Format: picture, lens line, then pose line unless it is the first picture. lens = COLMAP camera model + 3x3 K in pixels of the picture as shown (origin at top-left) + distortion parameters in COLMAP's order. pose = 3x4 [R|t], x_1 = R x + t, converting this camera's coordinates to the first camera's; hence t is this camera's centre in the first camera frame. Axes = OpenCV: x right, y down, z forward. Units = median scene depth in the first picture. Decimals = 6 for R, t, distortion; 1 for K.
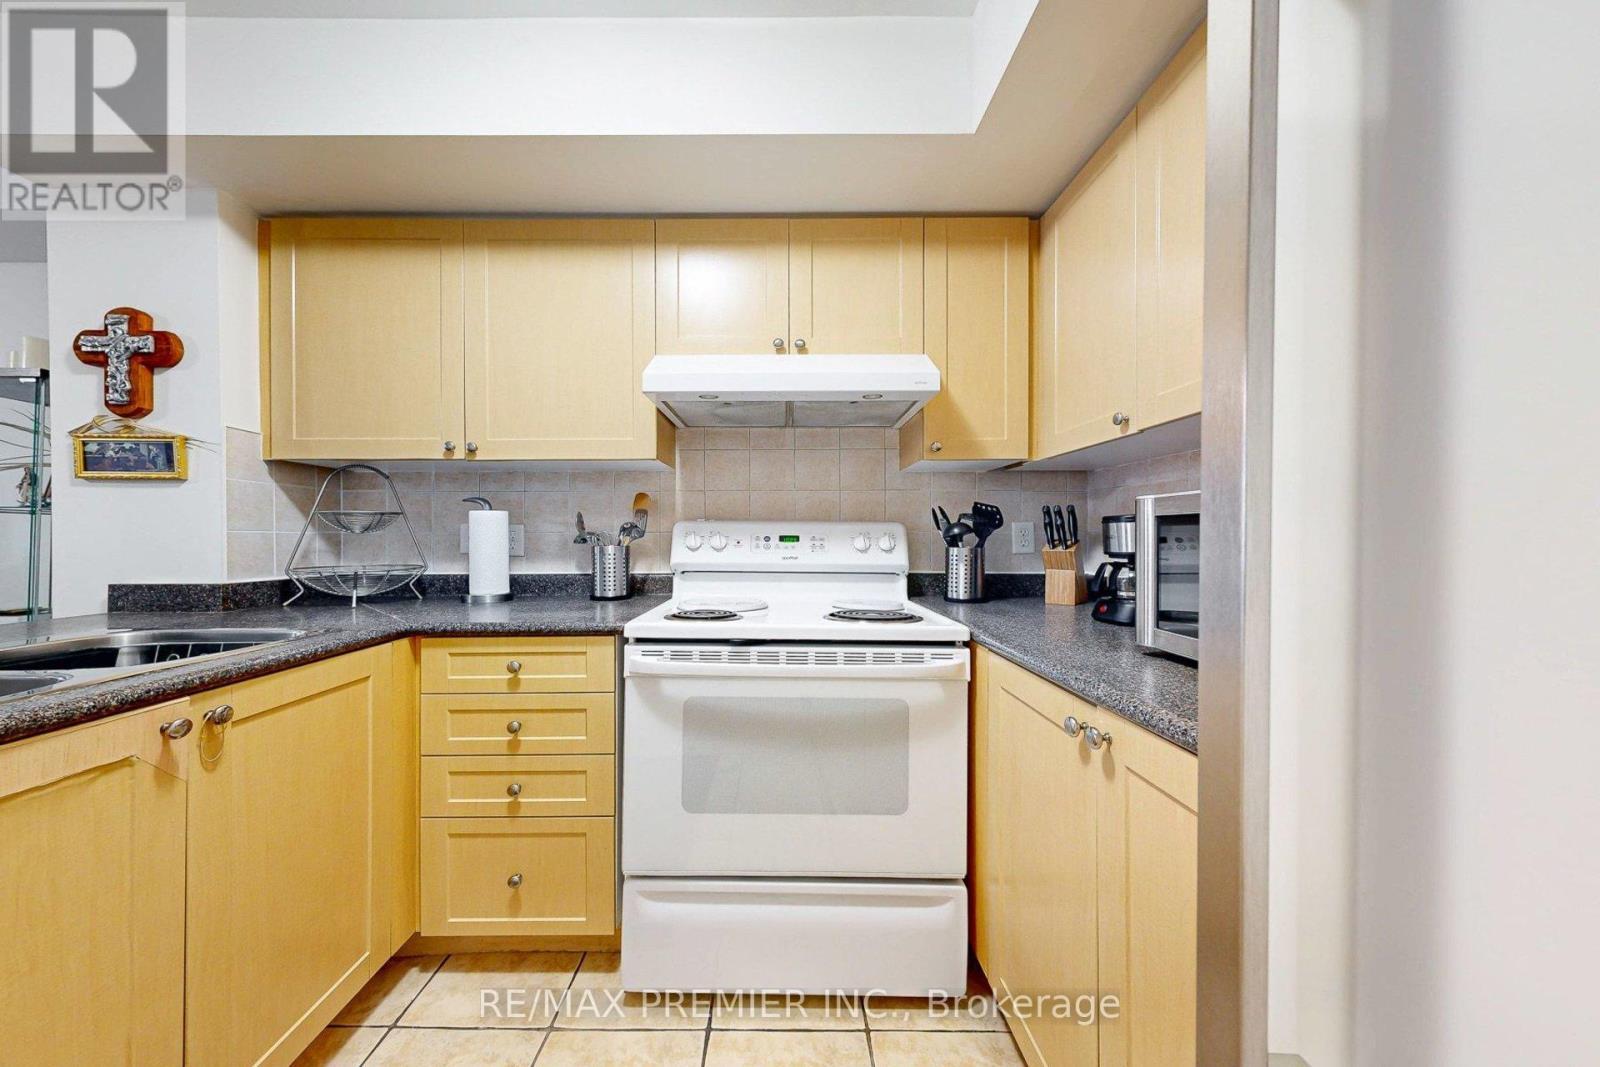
lens RADIAL K [[503.1, 0, 800.0], [0, 503.1, 533.5], [0, 0, 1]] dist [0.000798, 0.000004]
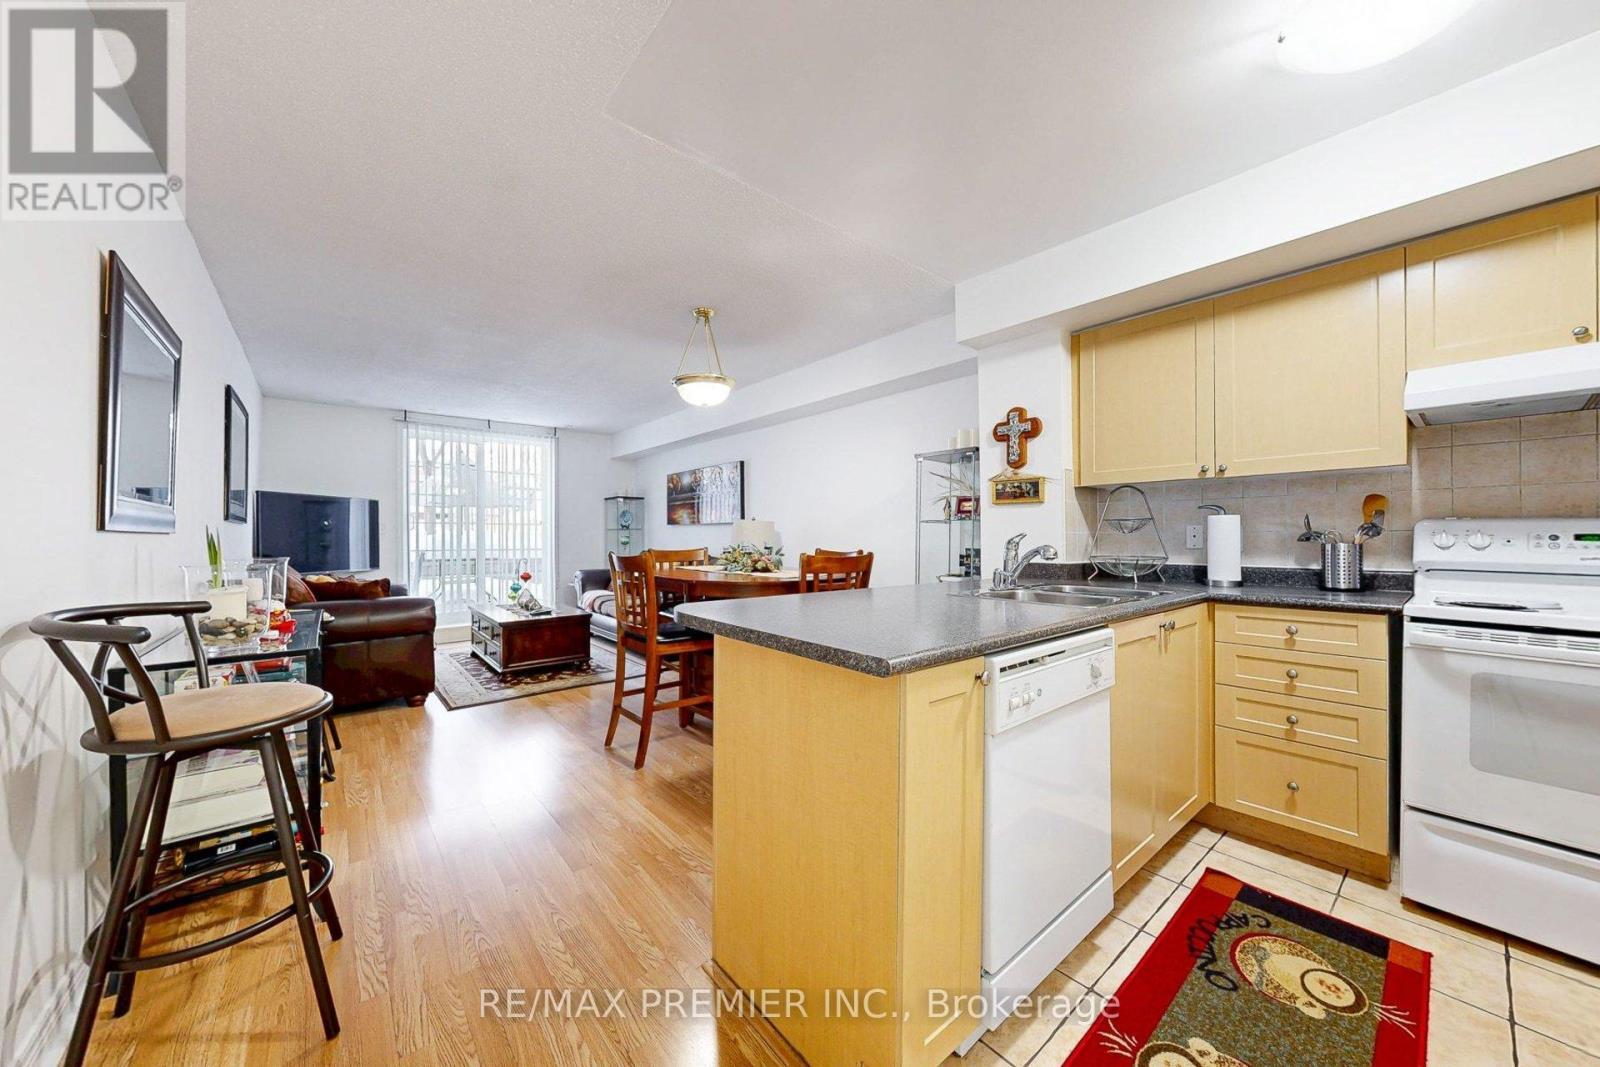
lens RADIAL K [[627.3, 0, 829.8], [0, 627.3, 535.2], [0, 0, 1]] dist [-0.000249, -0.000043]
pose [[0.665001, -0.001482, -0.746841, -0.112825], [0.004191, 0.999990, 0.001747, -0.001724], [0.746831, -0.004292, 0.665000, -0.939786]]
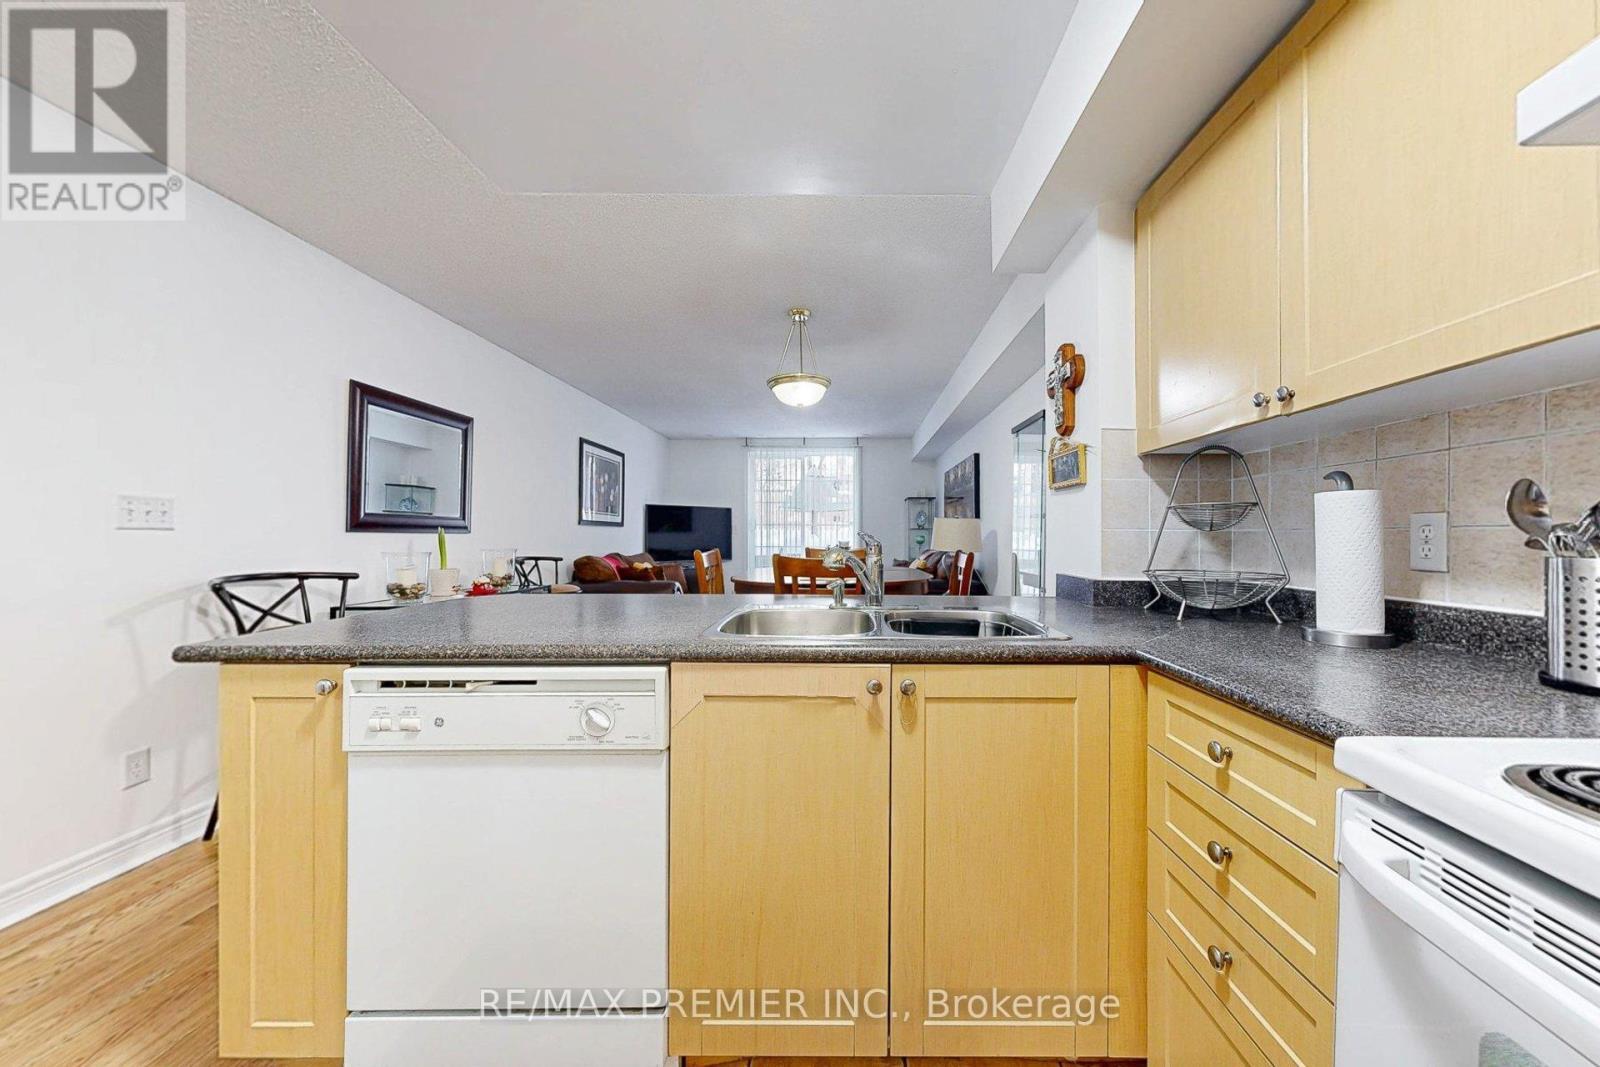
lens RADIAL K [[626.2, 0, 845.1], [0, 626.2, 537.2], [0, 0, 1]] dist [0.001584, 0.000142]
pose [[-0.035315, 0.001350, -0.999375, 0.166334], [0.003165, 0.999994, 0.001239, 0.007158], [0.999371, -0.003119, -0.035319, 0.514378]]
